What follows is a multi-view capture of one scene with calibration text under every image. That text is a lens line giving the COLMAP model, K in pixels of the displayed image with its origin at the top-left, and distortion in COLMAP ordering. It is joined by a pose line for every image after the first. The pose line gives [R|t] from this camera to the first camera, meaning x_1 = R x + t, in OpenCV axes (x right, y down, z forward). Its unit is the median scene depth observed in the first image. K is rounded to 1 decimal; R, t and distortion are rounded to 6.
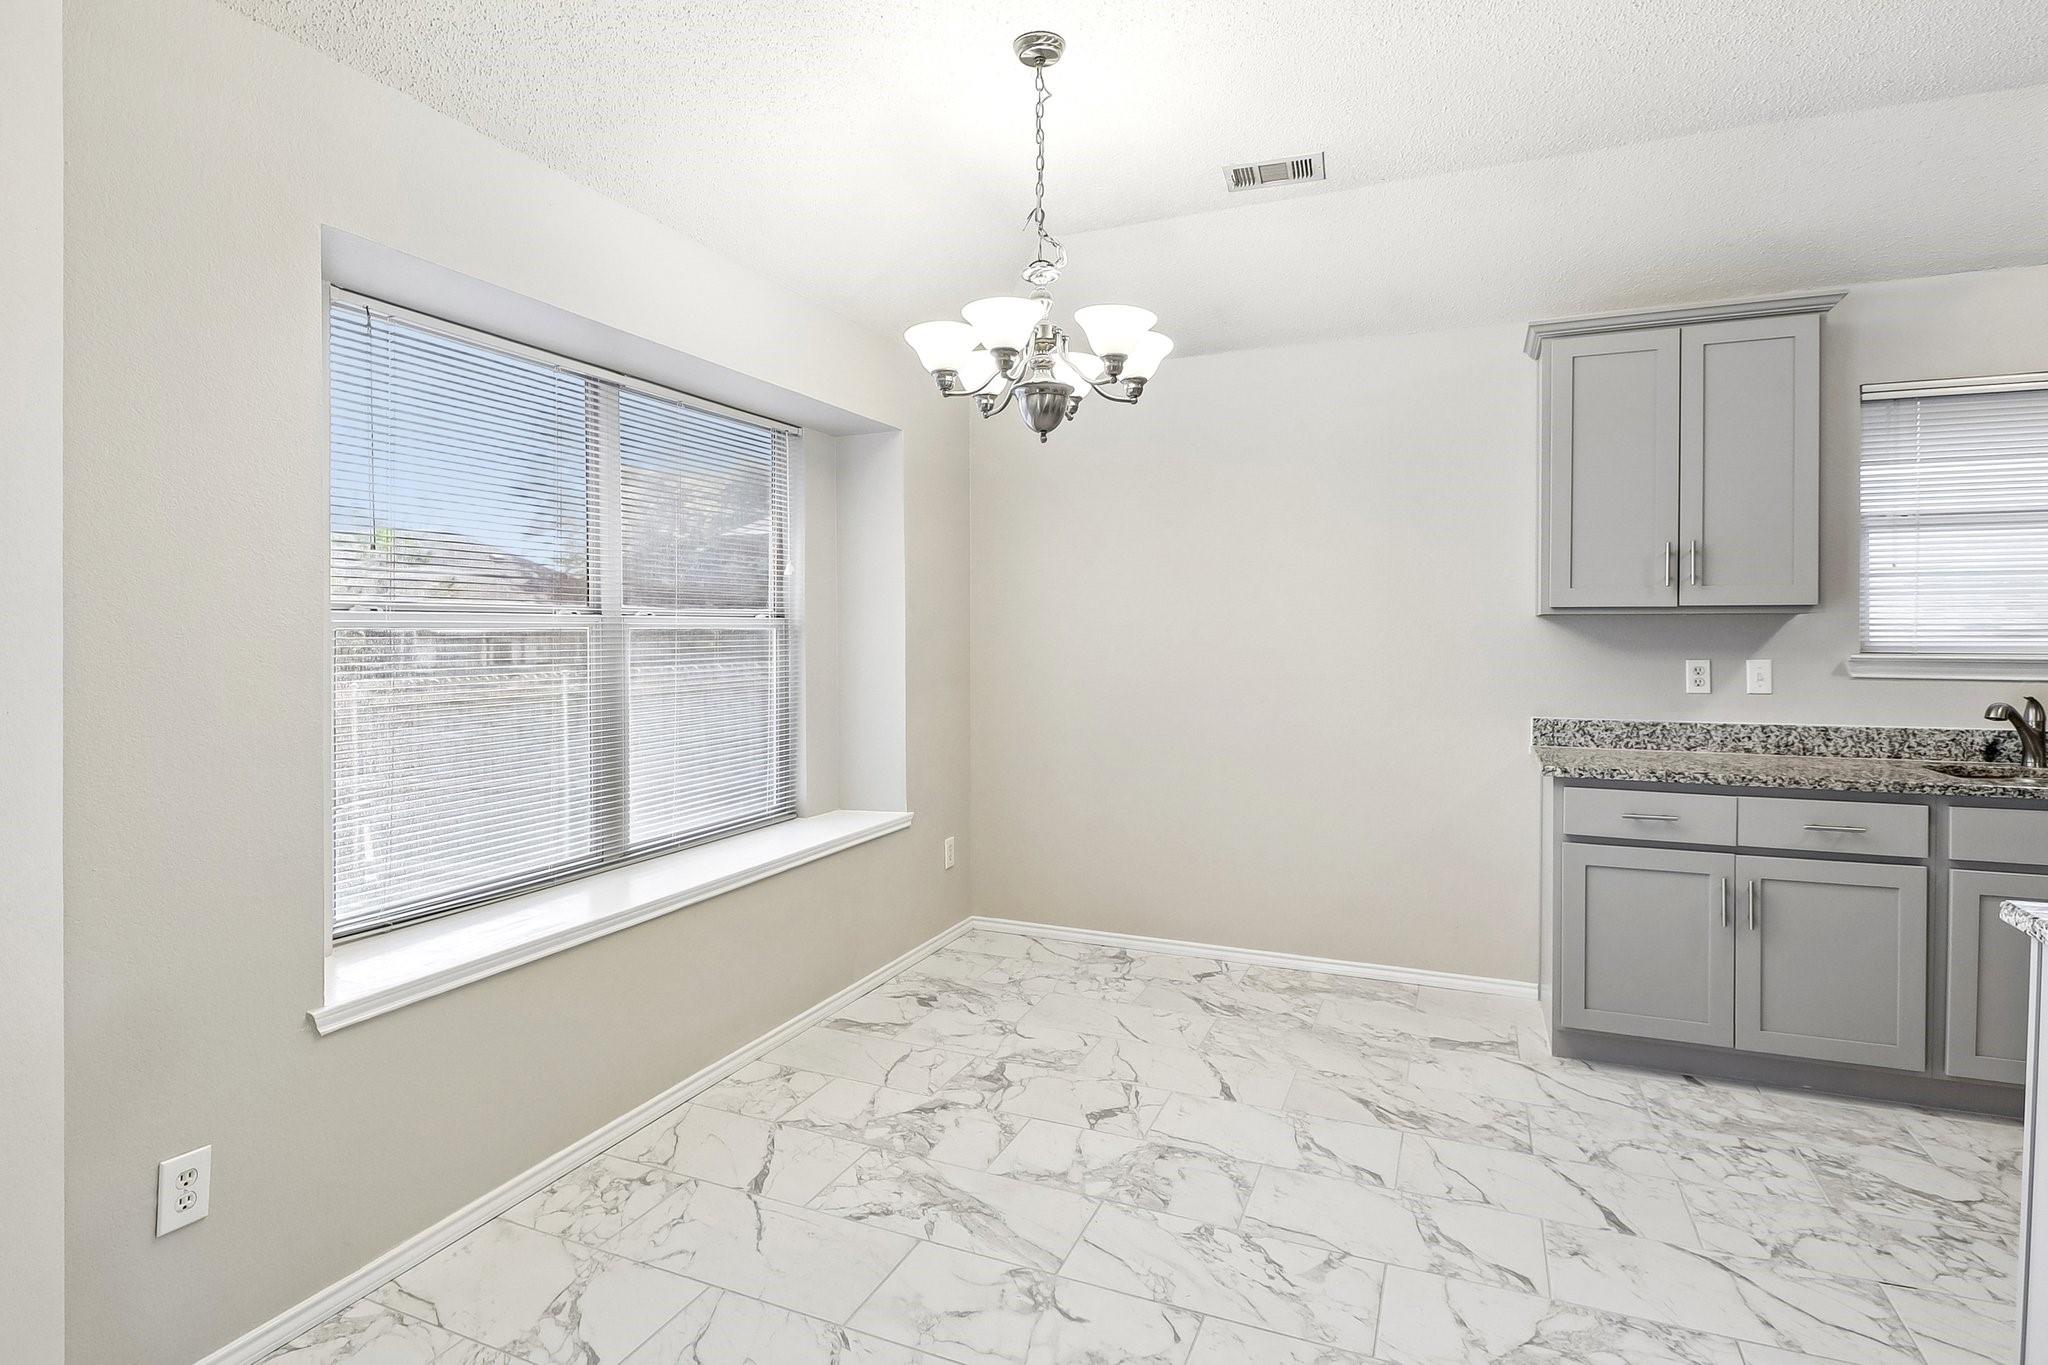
lens RADIAL K [[1011.8, 0, 1003.4], [0, 1011.8, 653.4], [0, 0, 1]] dist [-0.000920, -0.006564]
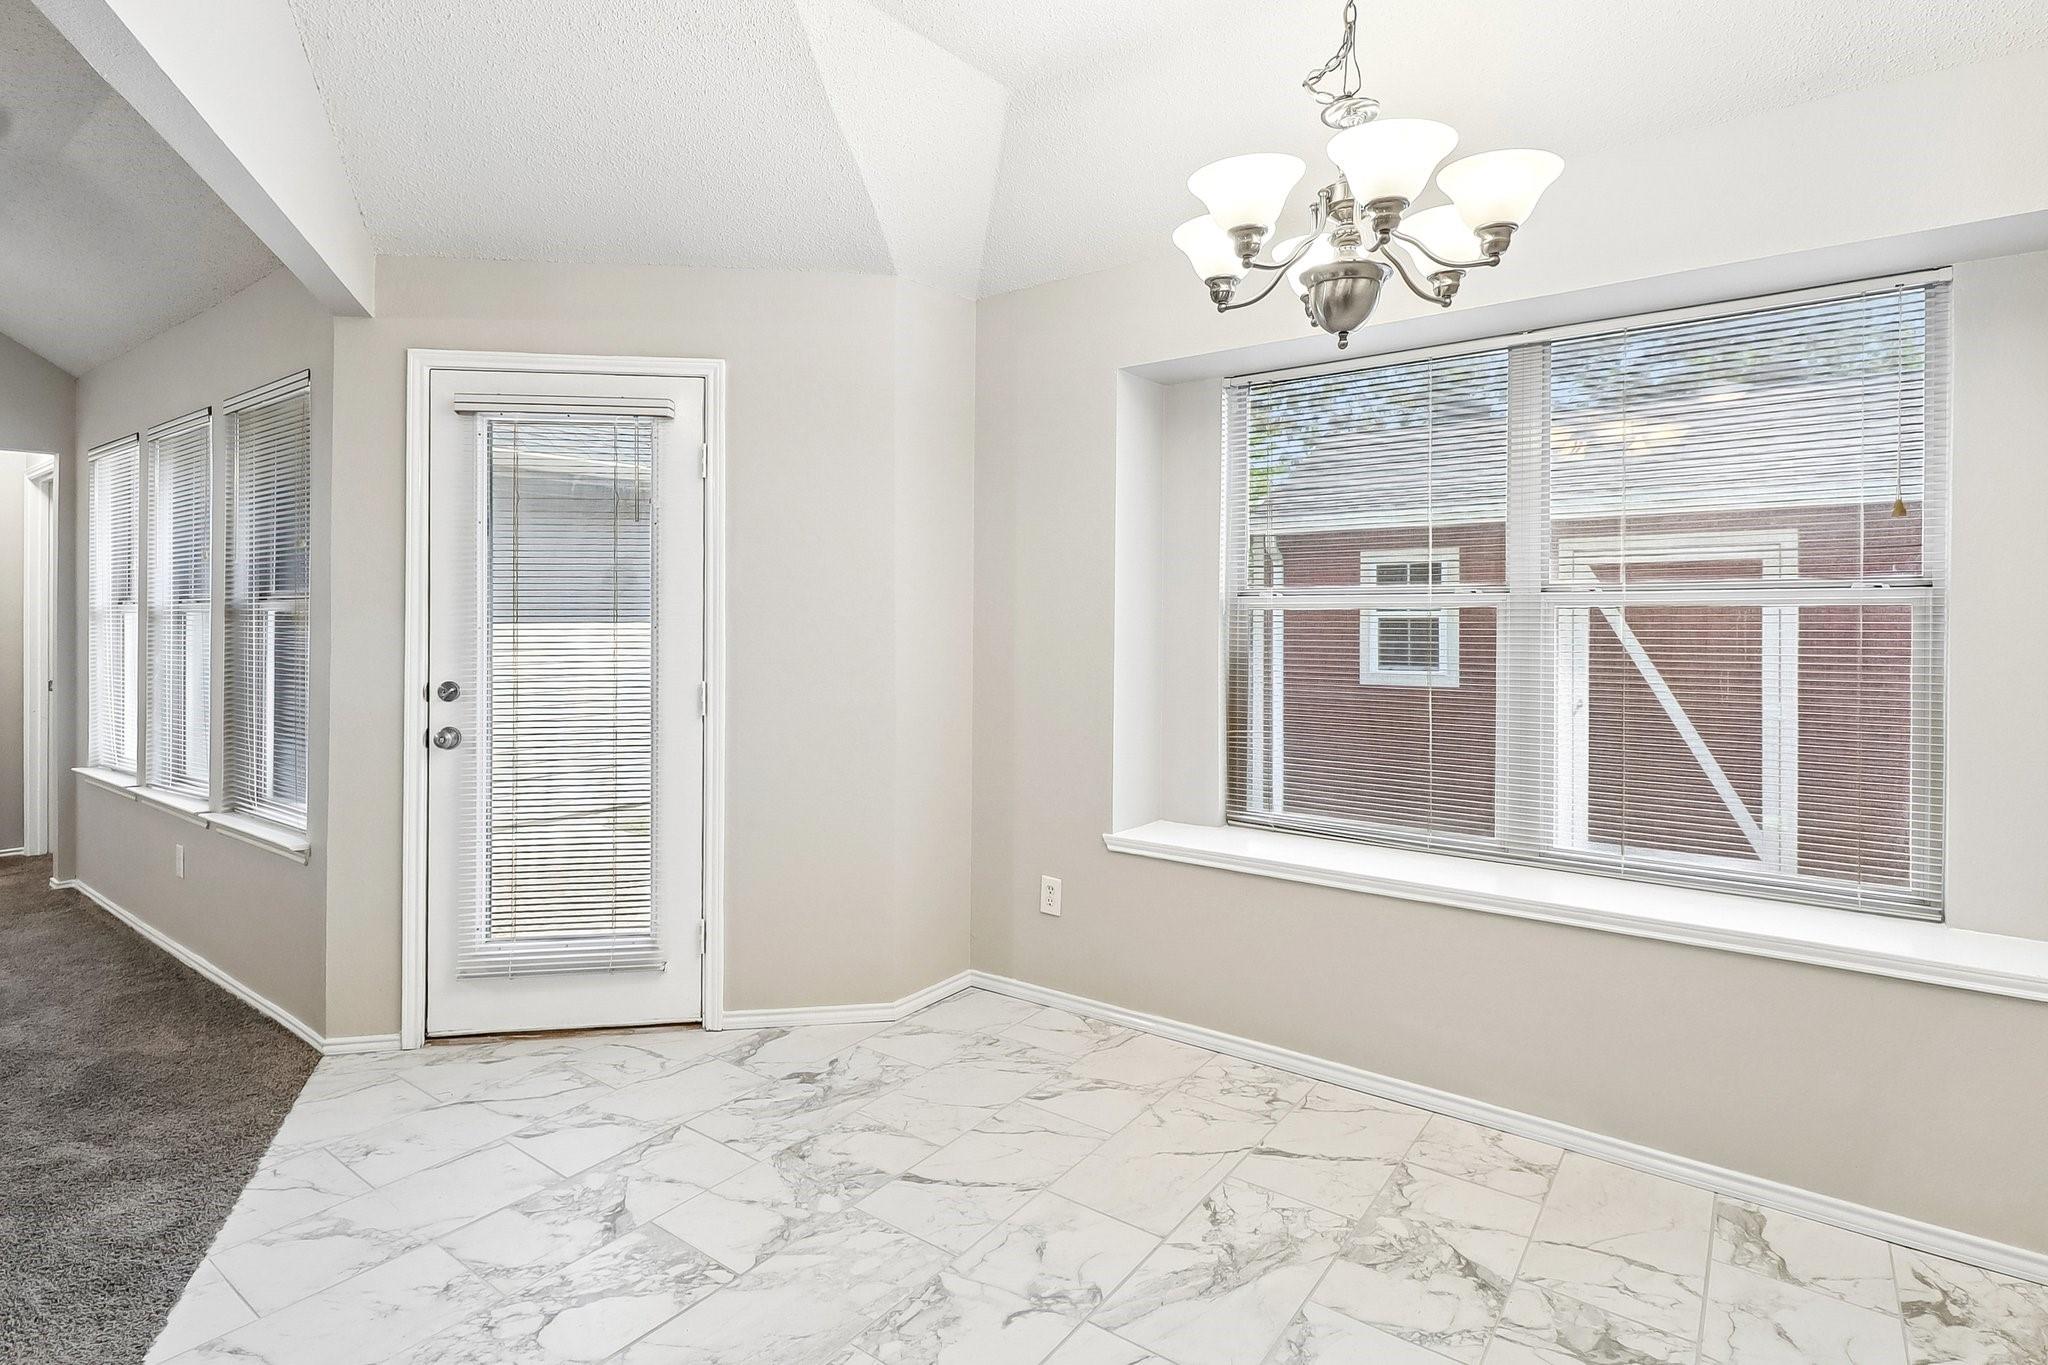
lens RADIAL K [[1031.4, 0, 1010.9], [0, 1031.4, 619.6], [0, 0, 1]] dist [0.004977, -0.006260]
pose [[-0.211879, 0.012942, -0.977210, 0.732020], [-0.018676, 0.999676, 0.017289, -0.023153], [0.977117, 0.021913, -0.211569, 0.846334]]
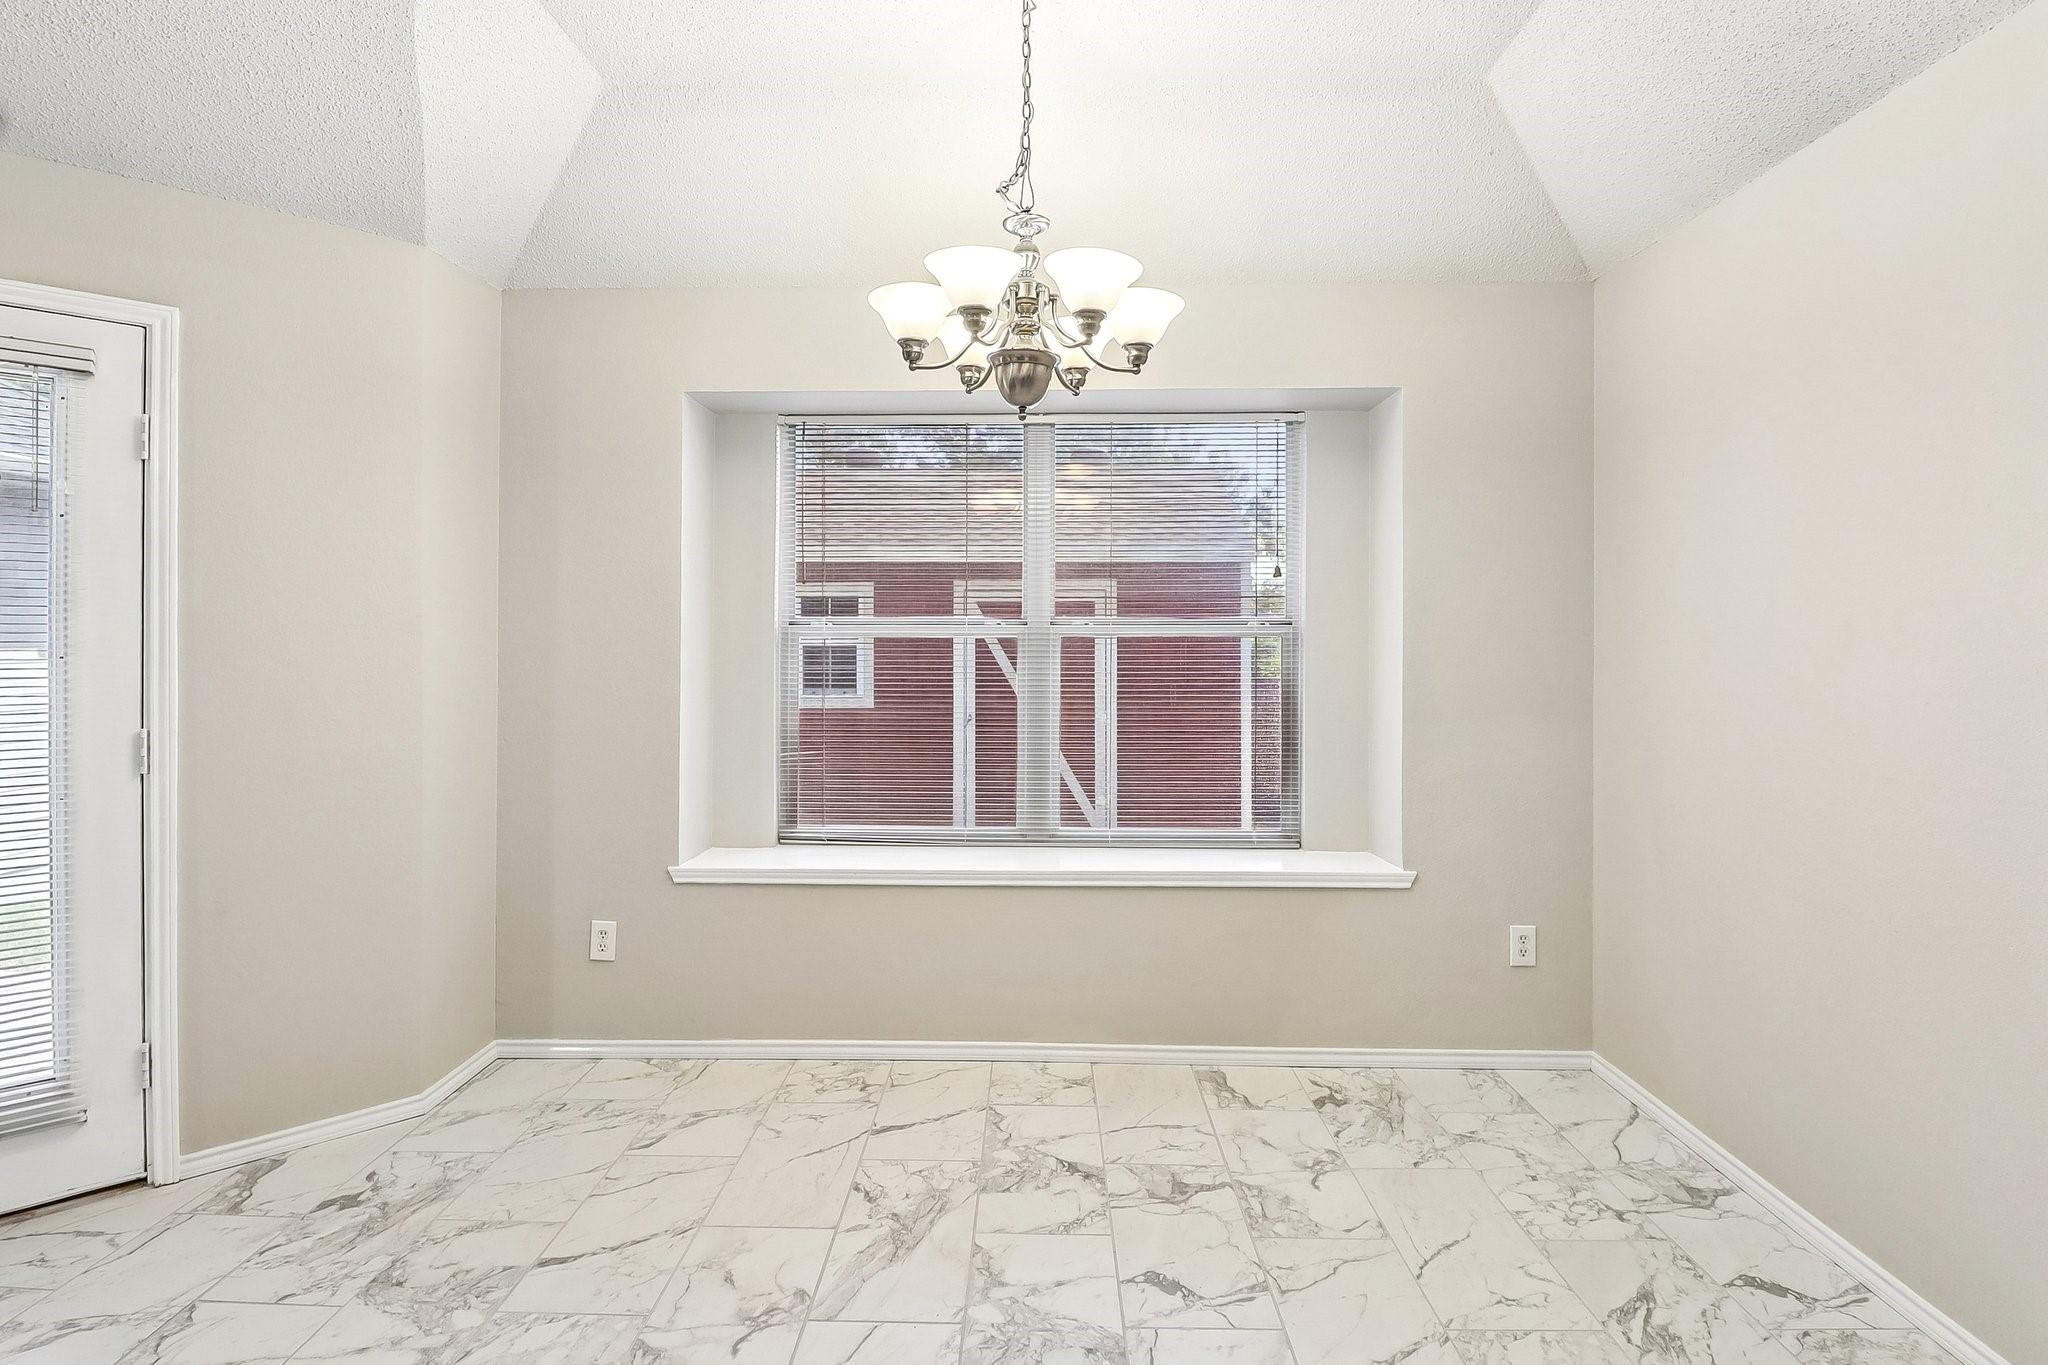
lens RADIAL K [[1017.2, 0, 1024.0], [0, 1017.2, 645.3], [0, 0, 1]] dist [0.002913, -0.016725]
pose [[0.400131, 0.010932, -0.916393, 0.755670], [-0.024971, 0.999688, 0.001023, -0.017496], [0.916118, 0.022474, 0.400279, 0.600280]]
